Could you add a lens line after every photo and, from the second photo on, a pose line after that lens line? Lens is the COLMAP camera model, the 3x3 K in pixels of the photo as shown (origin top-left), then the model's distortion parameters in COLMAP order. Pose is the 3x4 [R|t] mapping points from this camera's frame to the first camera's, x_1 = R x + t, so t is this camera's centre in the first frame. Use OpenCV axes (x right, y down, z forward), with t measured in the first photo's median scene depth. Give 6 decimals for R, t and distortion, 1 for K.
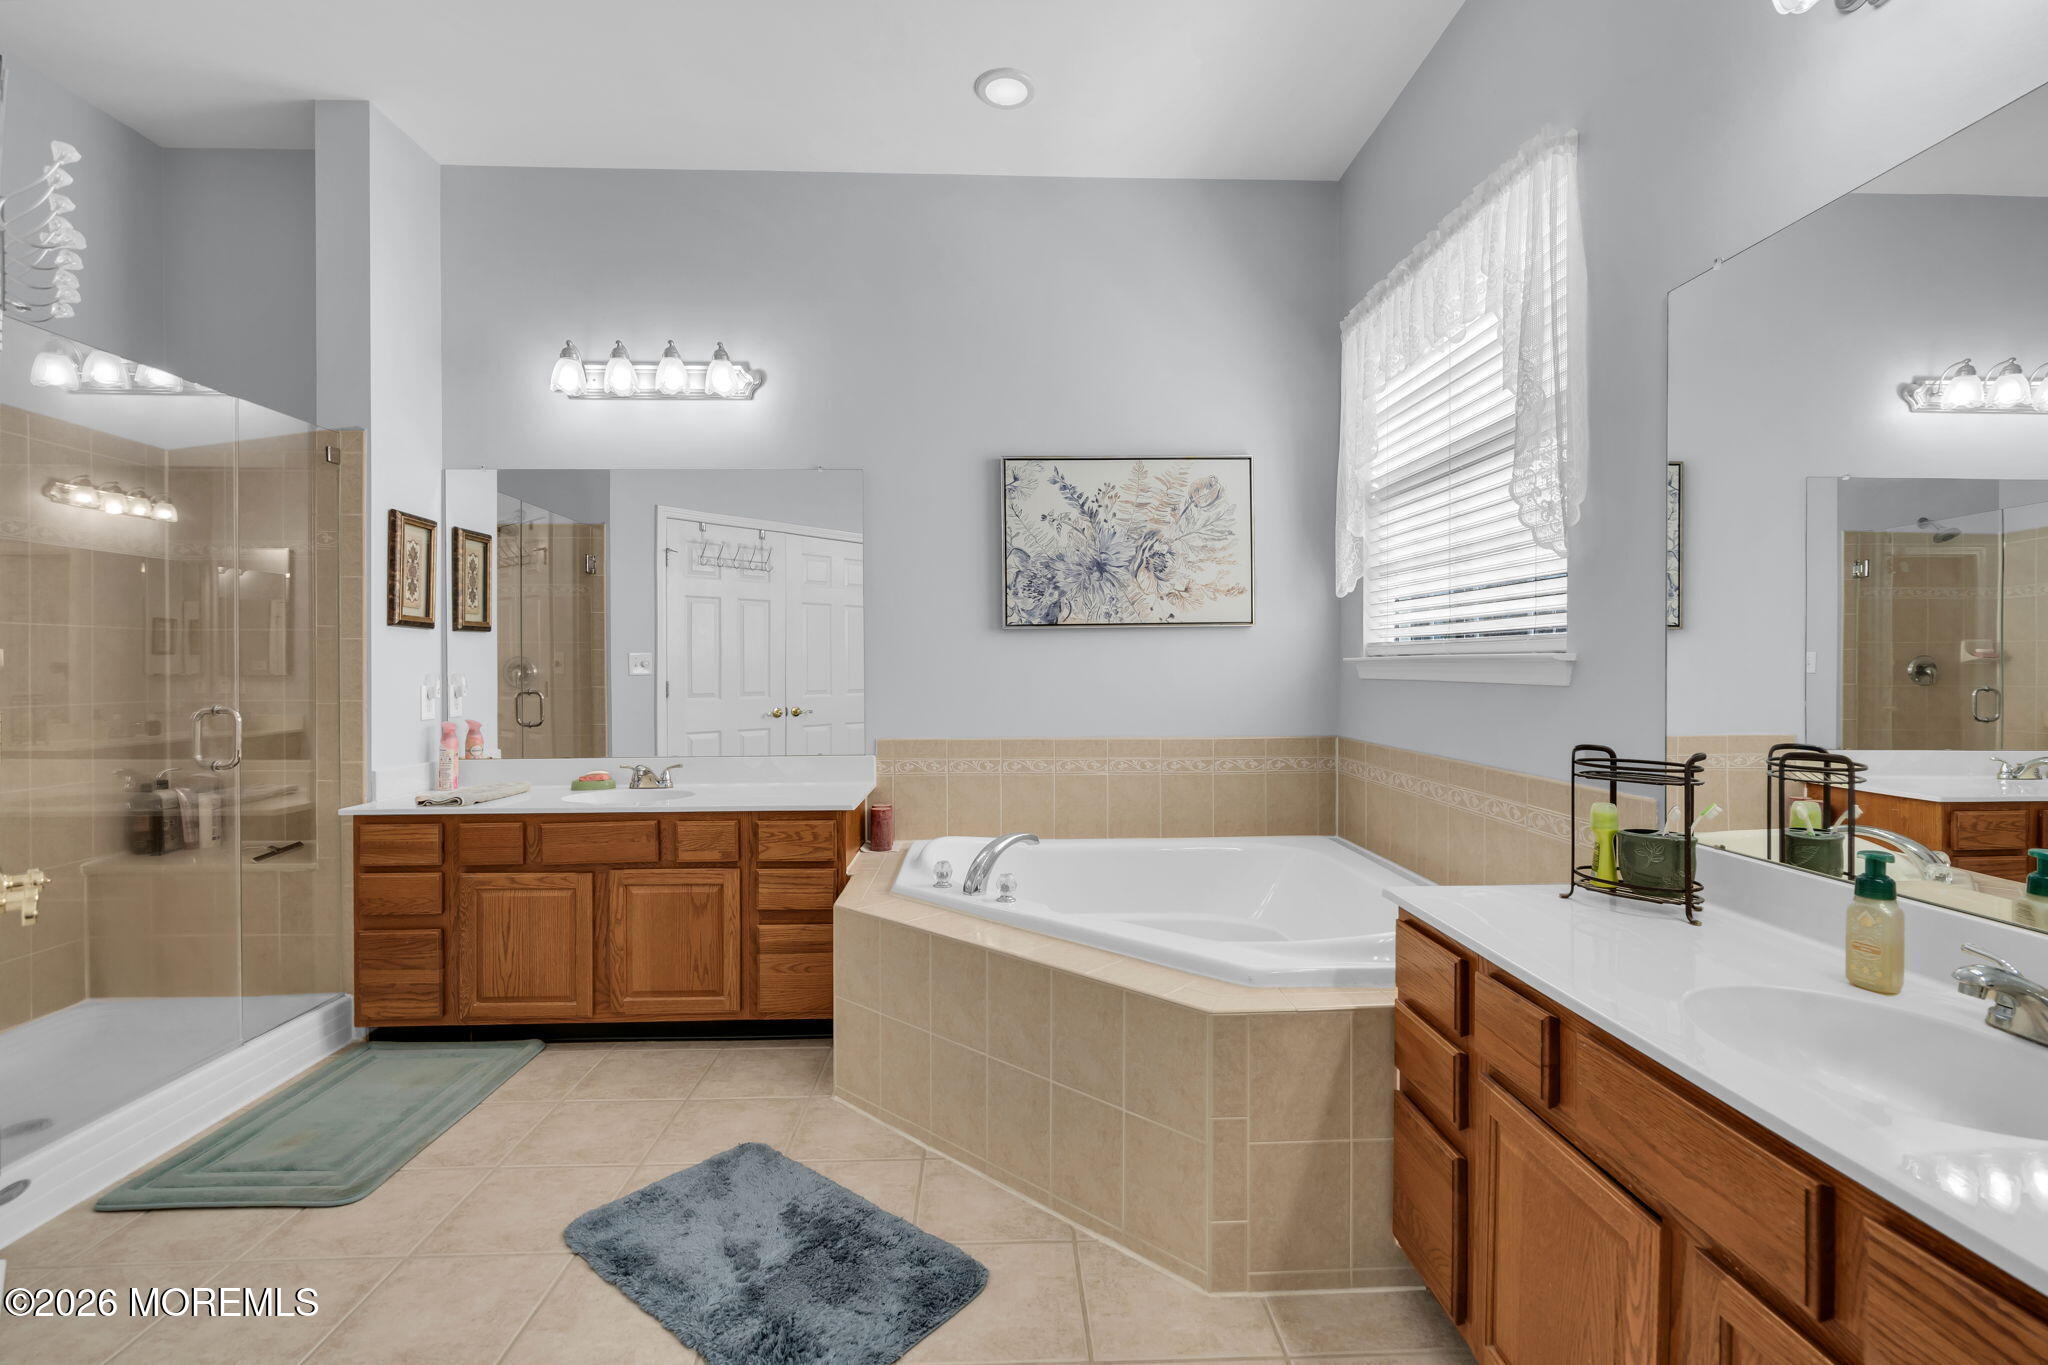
lens RADIAL K [[911.3, 0, 1015.9], [0, 911.3, 673.1], [0, 0, 1]] dist [-0.007242, 0.001892]
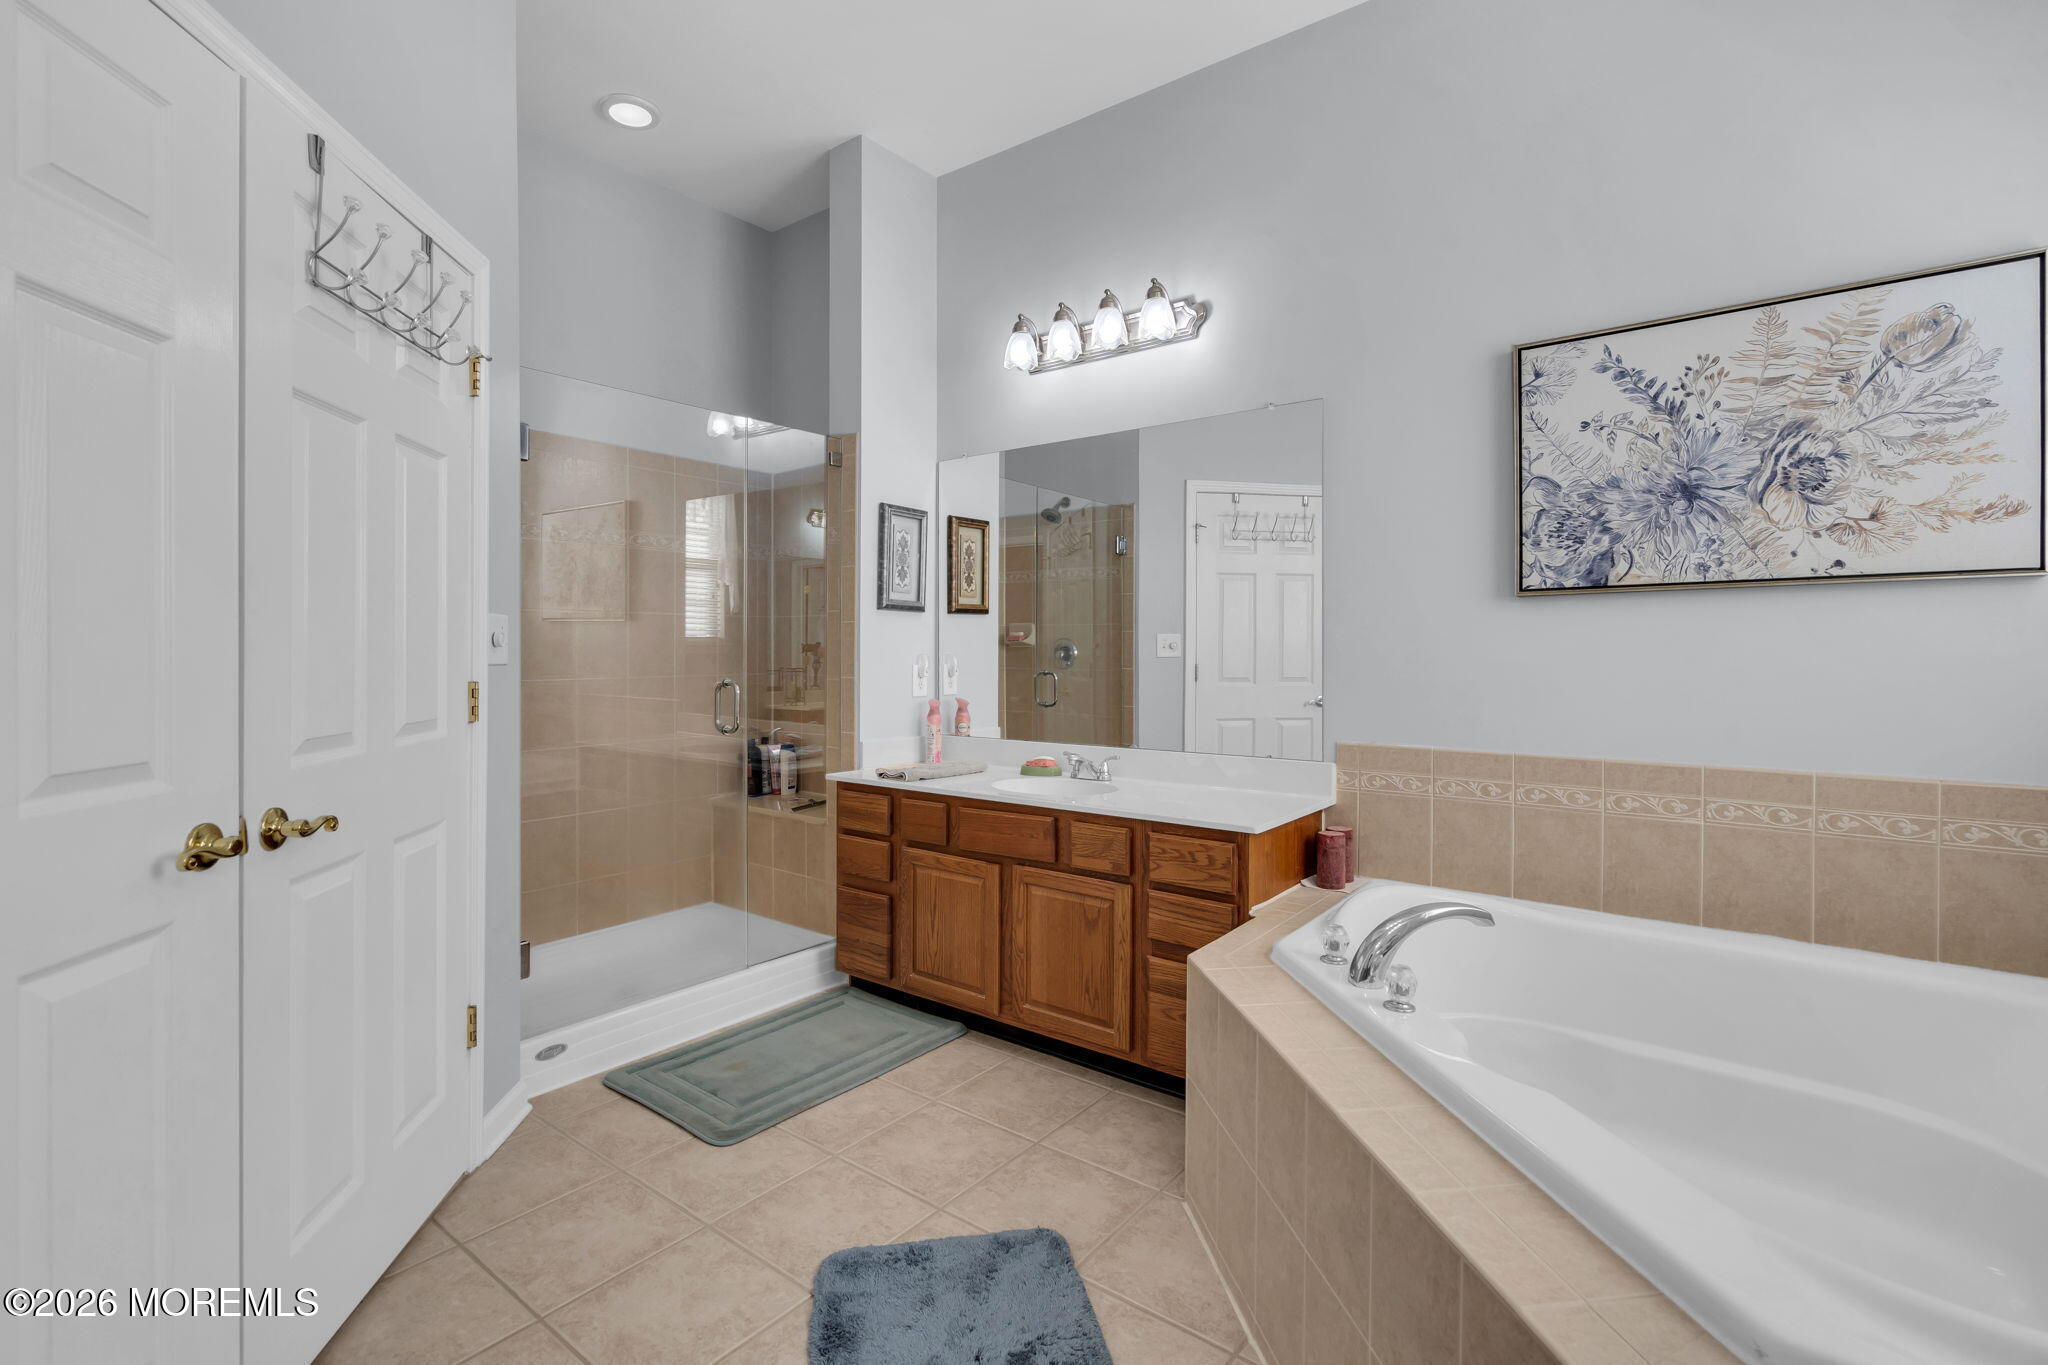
lens RADIAL K [[911.3, 0, 1060.0], [0, 911.3, 658.8], [0, 0, 1]] dist [-0.007242, 0.001892]
pose [[0.780941, 0.010866, -0.624510, 0.149546], [-0.008492, 0.999941, 0.006779, -0.002316], [0.624547, 0.000009, 0.780987, 0.248893]]
